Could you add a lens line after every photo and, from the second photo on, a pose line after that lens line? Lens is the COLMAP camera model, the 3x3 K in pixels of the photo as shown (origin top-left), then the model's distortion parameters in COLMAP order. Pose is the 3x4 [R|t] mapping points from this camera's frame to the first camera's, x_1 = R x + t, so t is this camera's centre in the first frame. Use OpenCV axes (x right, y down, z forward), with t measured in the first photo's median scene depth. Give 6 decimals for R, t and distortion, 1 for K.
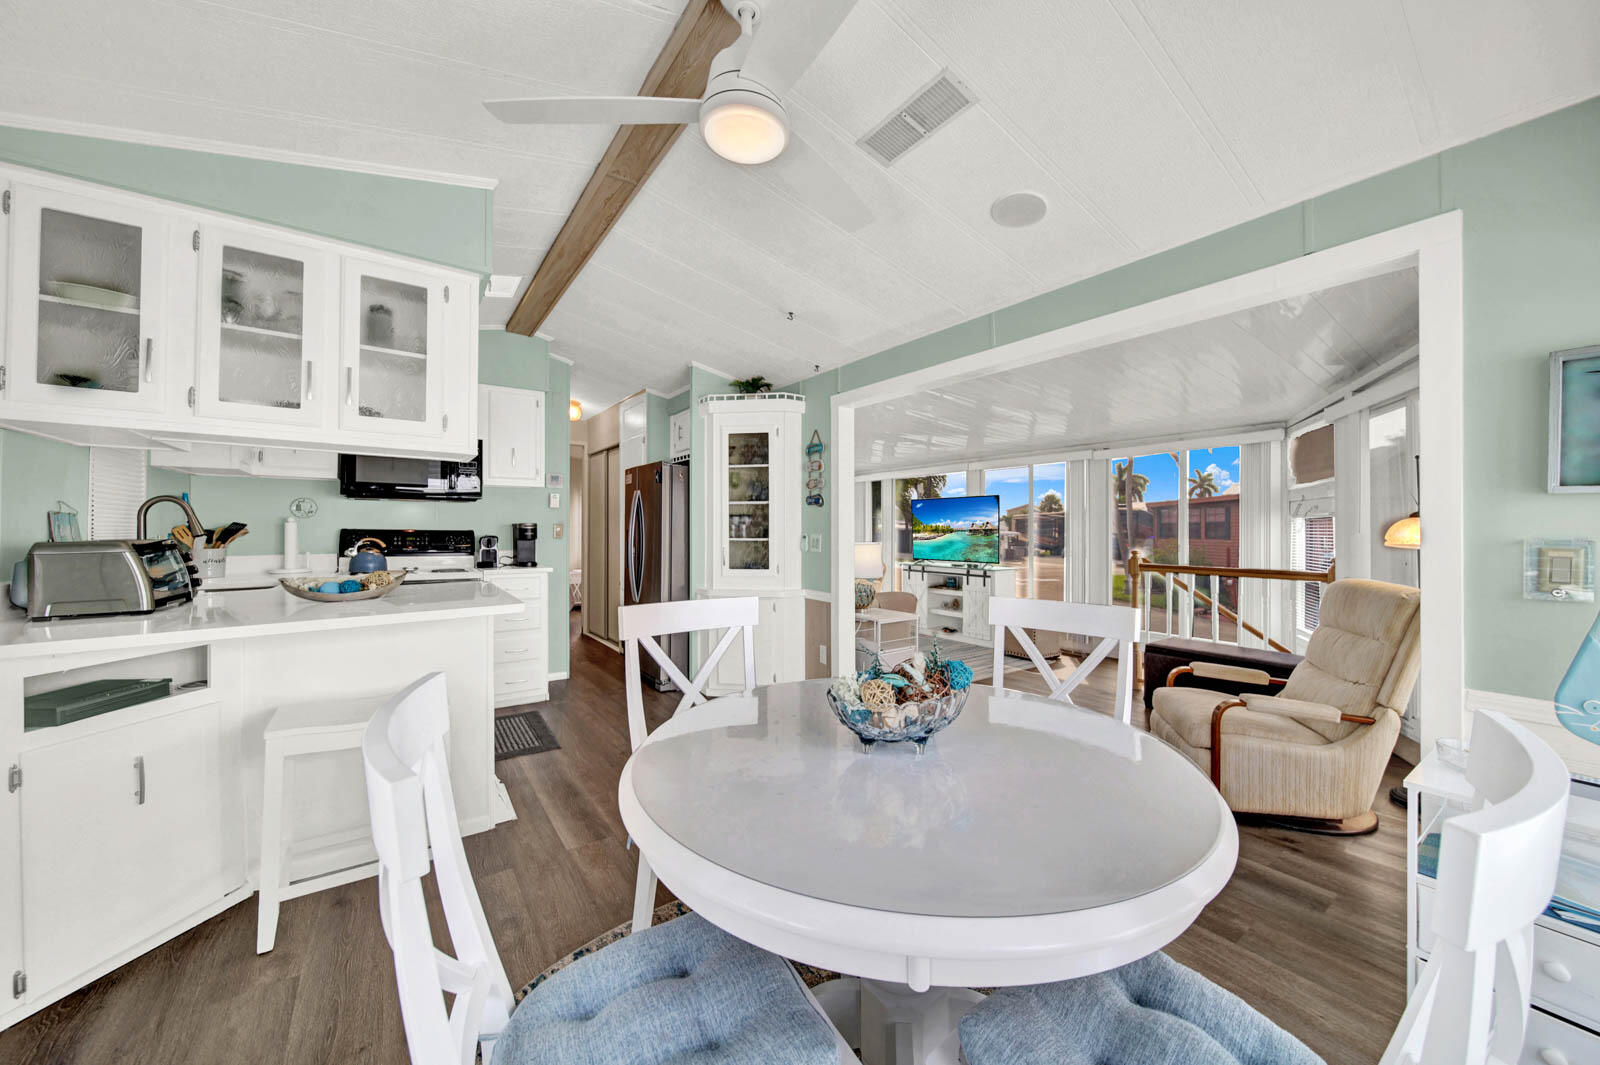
lens RADIAL K [[591.3, 0, 830.0], [0, 591.3, 518.7], [0, 0, 1]] dist [-0.001087, -0.000158]
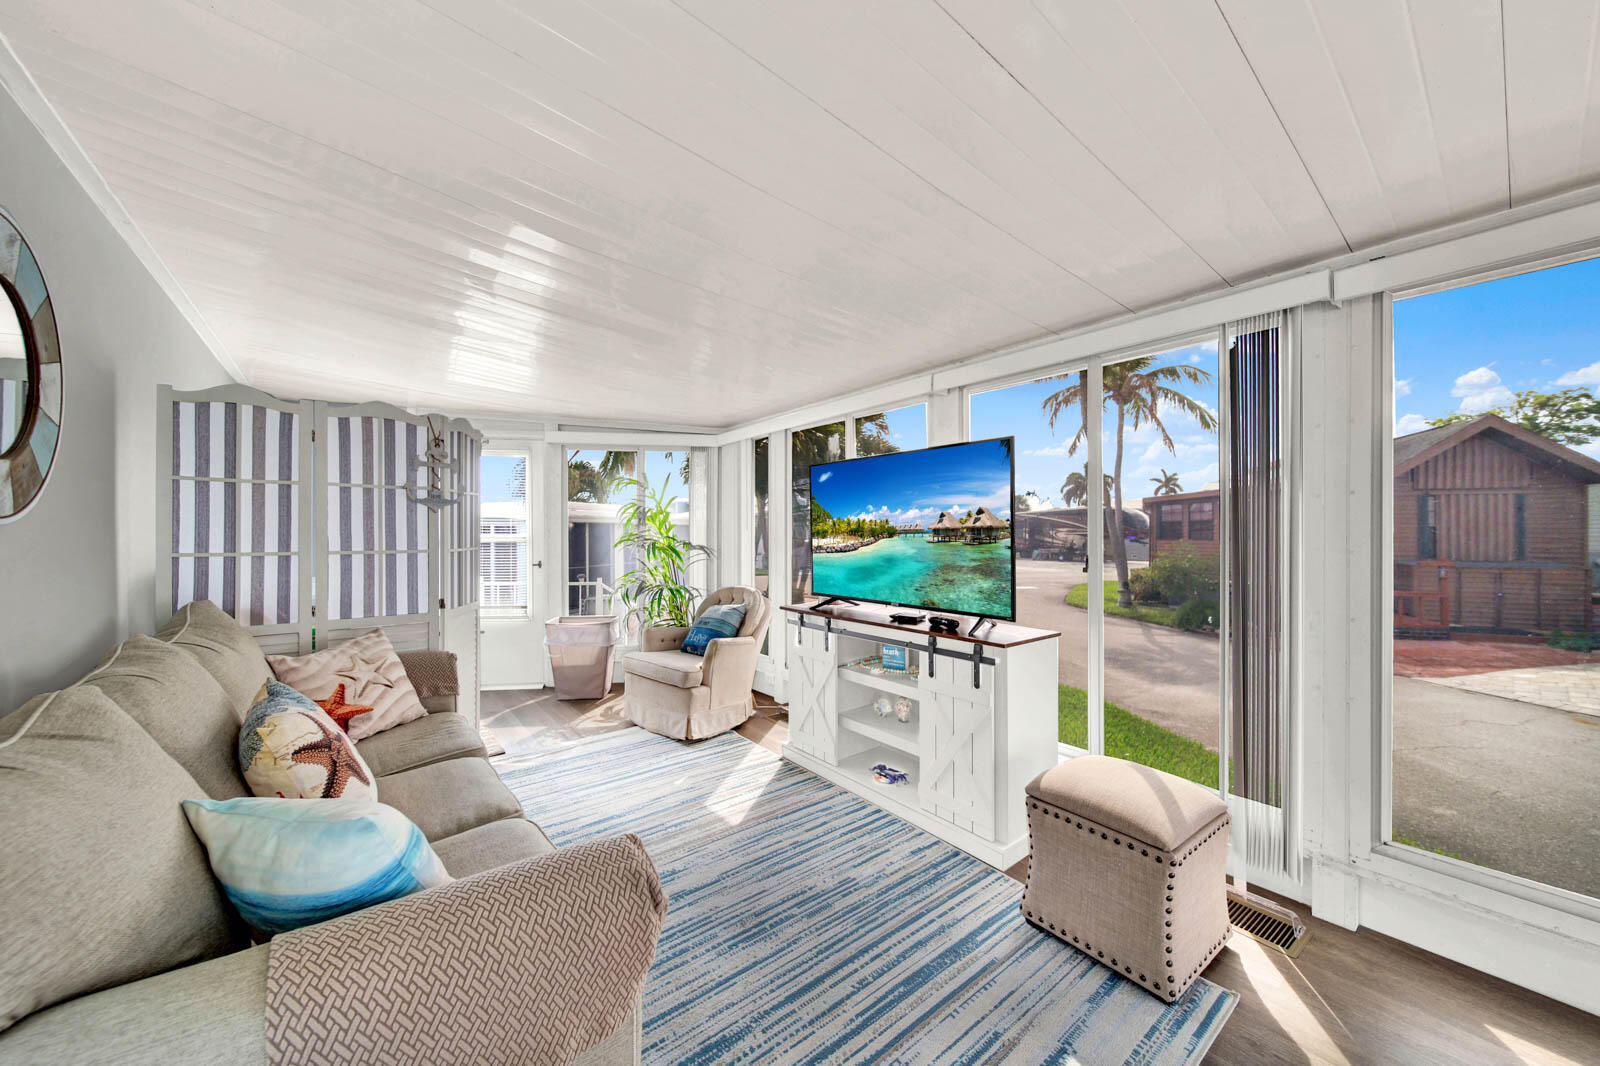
lens RADIAL K [[570.7, 0, 817.0], [0, 570.7, 518.8], [0, 0, 1]] dist [-0.006505, -0.000122]
pose [[0.999299, -0.004712, 0.037146, 0.100126], [0.004835, 0.999983, -0.003222, 0.008558], [-0.037130, 0.003400, 0.999305, 0.433870]]
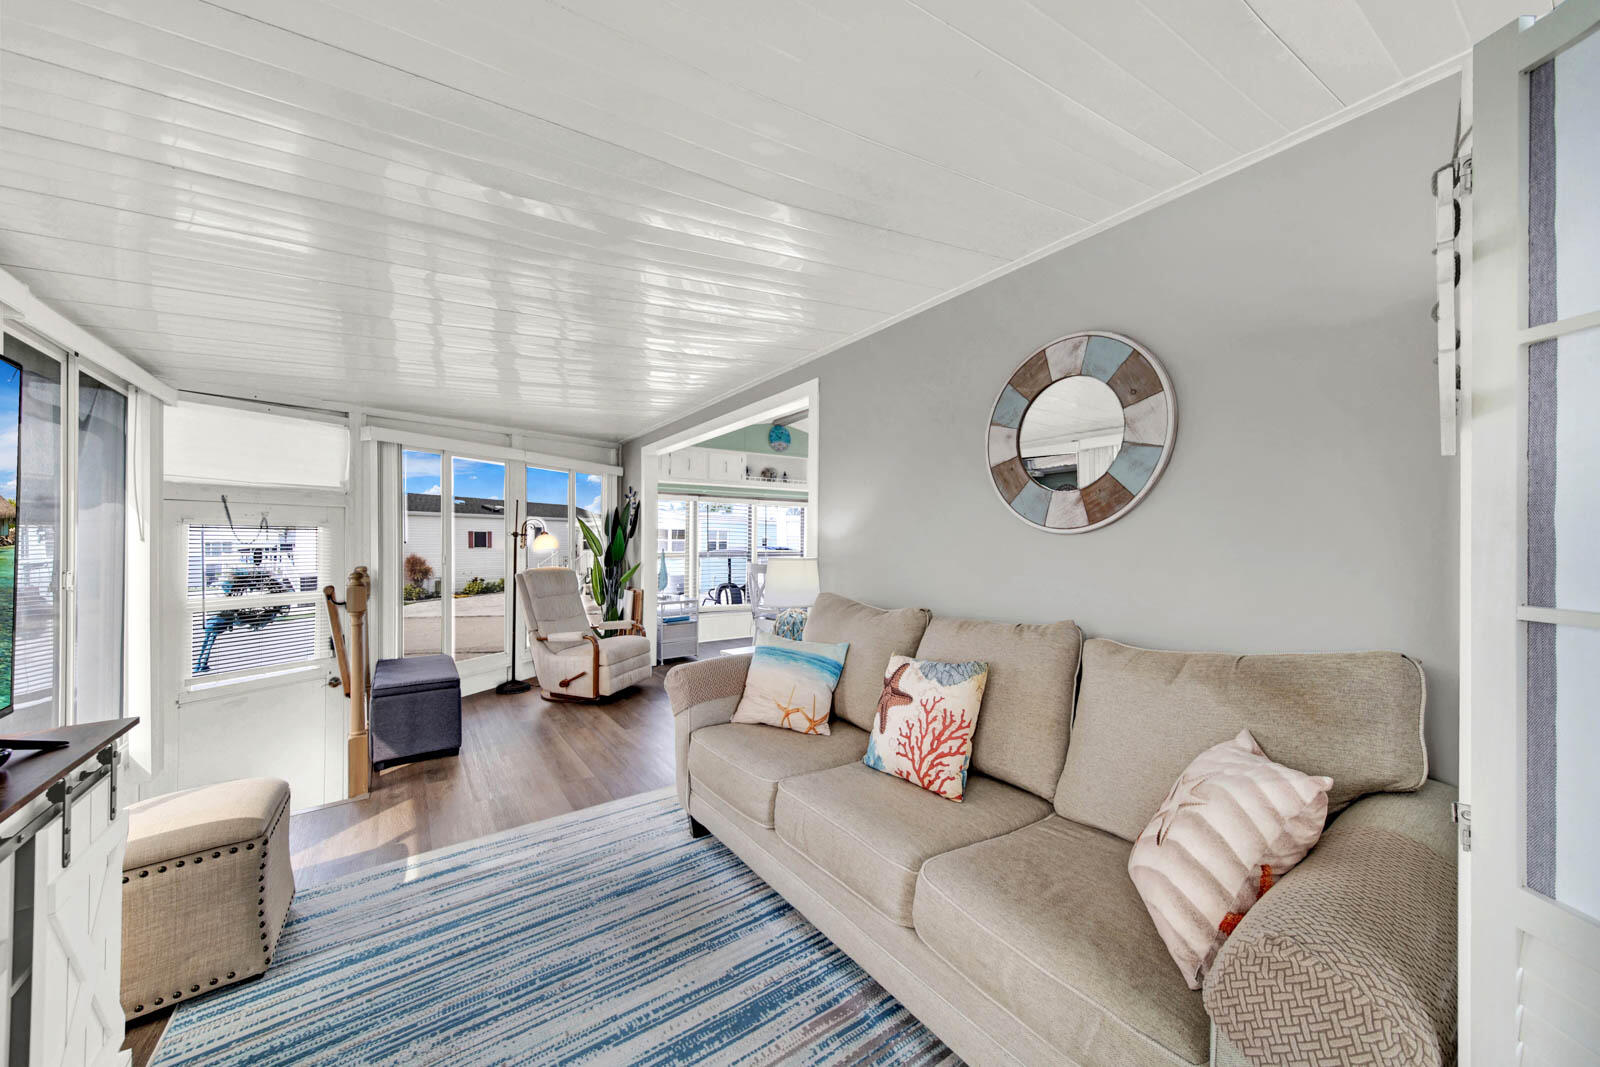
lens RADIAL K [[581.2, 0, 808.1], [0, 581.2, 543.5], [0, 0, 1]] dist [-0.001781, -0.001683]
pose [[-0.999636, 0.003812, 0.026715, 0.003400], [0.003343, 0.999840, -0.017597, 0.016856], [-0.026777, -0.017501, -0.999488, 0.801040]]
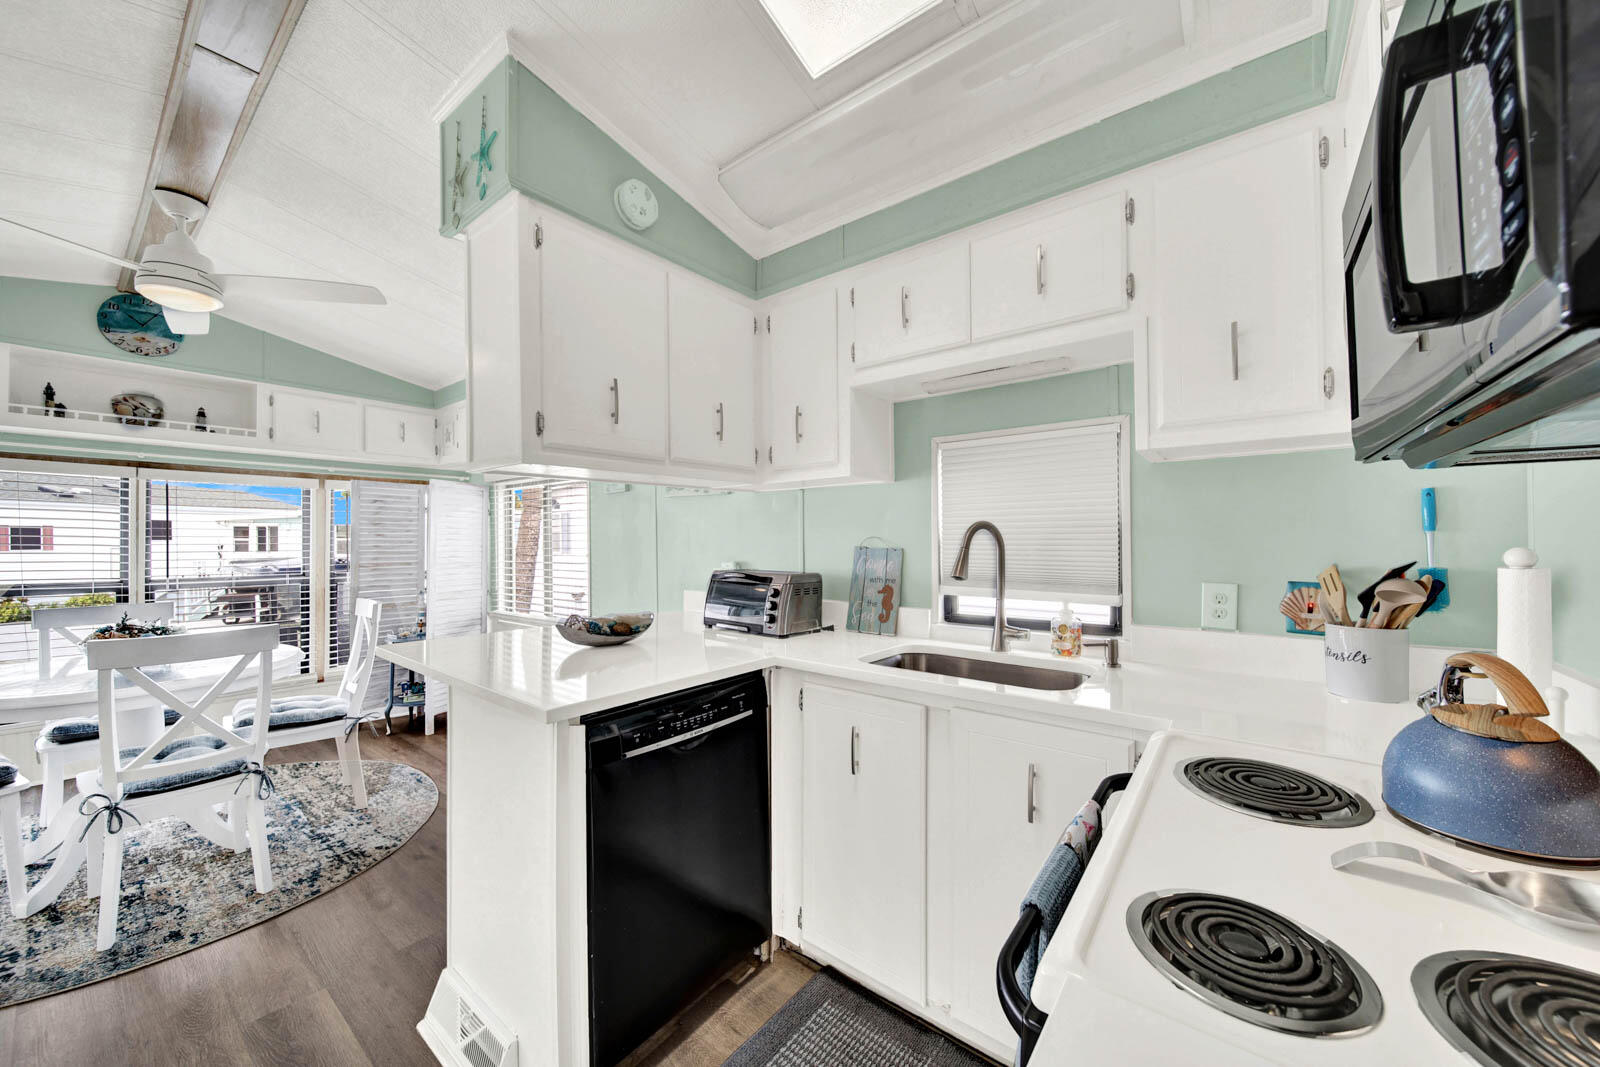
lens RADIAL K [[581.2, 0, 811.5], [0, 581.2, 546.7], [0, 0, 1]] dist [-0.001781, -0.001683]
pose [[-0.958383, 0.013353, -0.285172, -0.202810], [0.014127, 0.999900, -0.000656, -0.002826], [0.285135, -0.004657, -0.958476, 0.468486]]
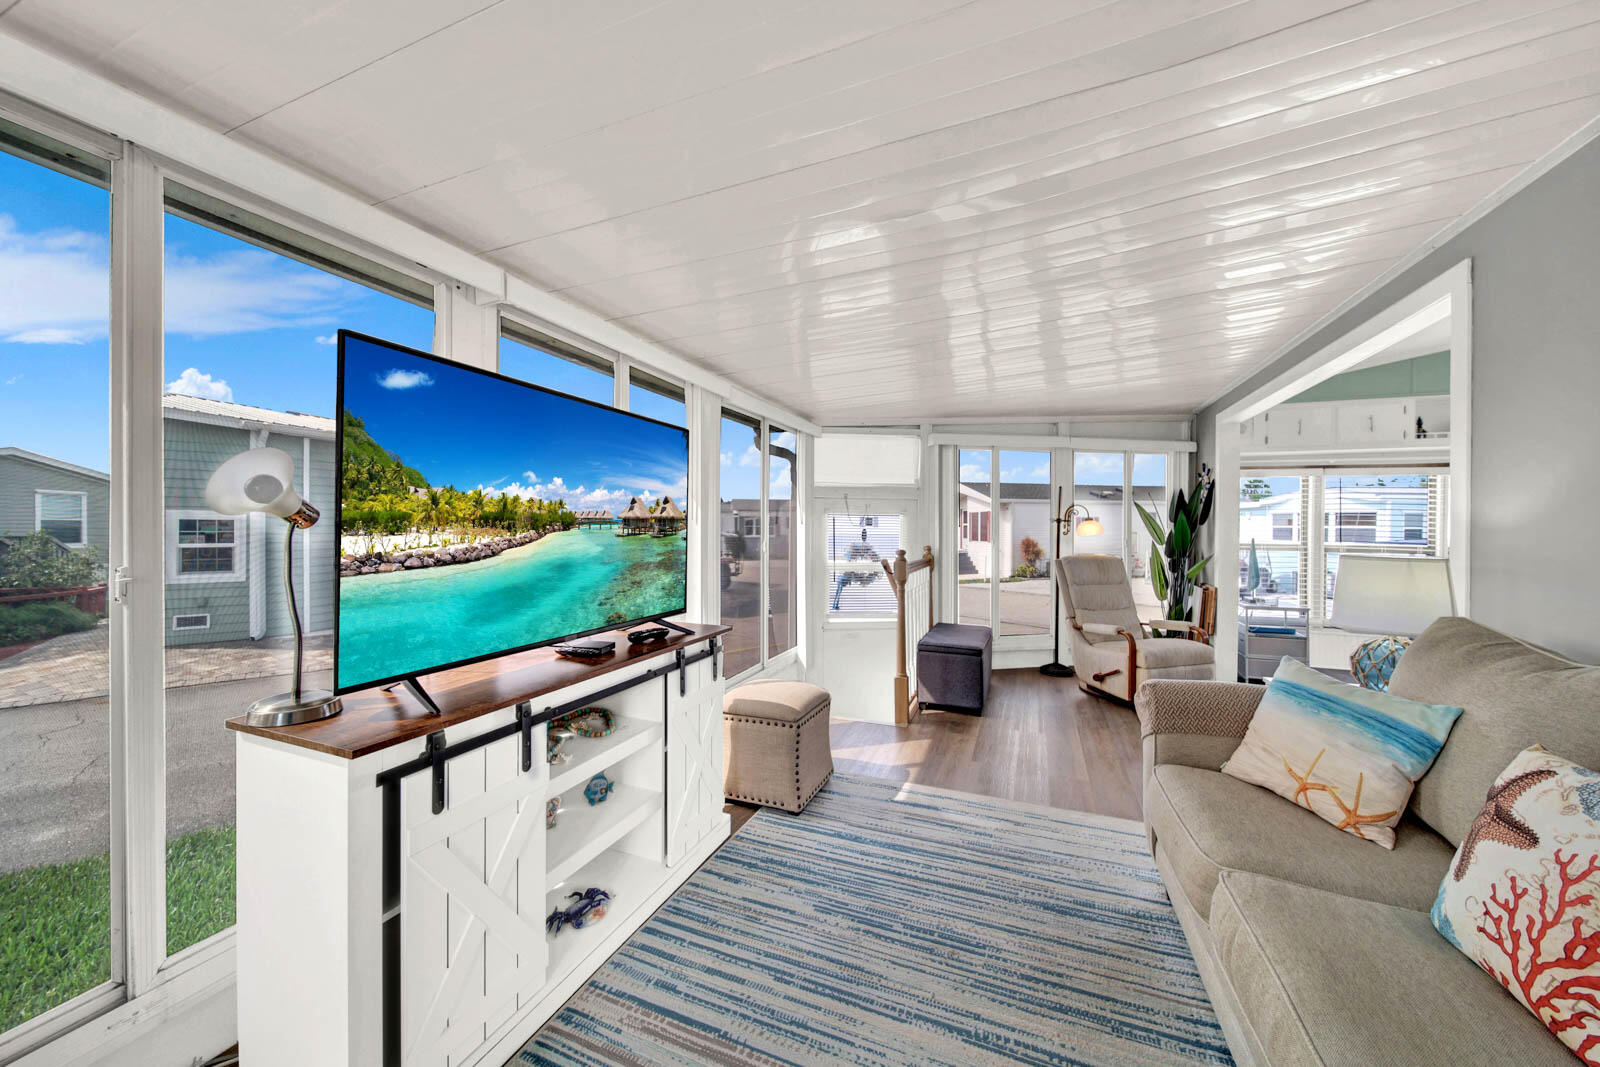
lens RADIAL K [[570.7, 0, 784.1], [0, 570.7, 516.1], [0, 0, 1]] dist [-0.006505, -0.000122]
pose [[-0.498116, 0.009503, 0.867058, -0.046269], [-0.027735, 0.999254, -0.026885, 0.016177], [-0.866666, -0.037440, -0.497481, 0.765604]]
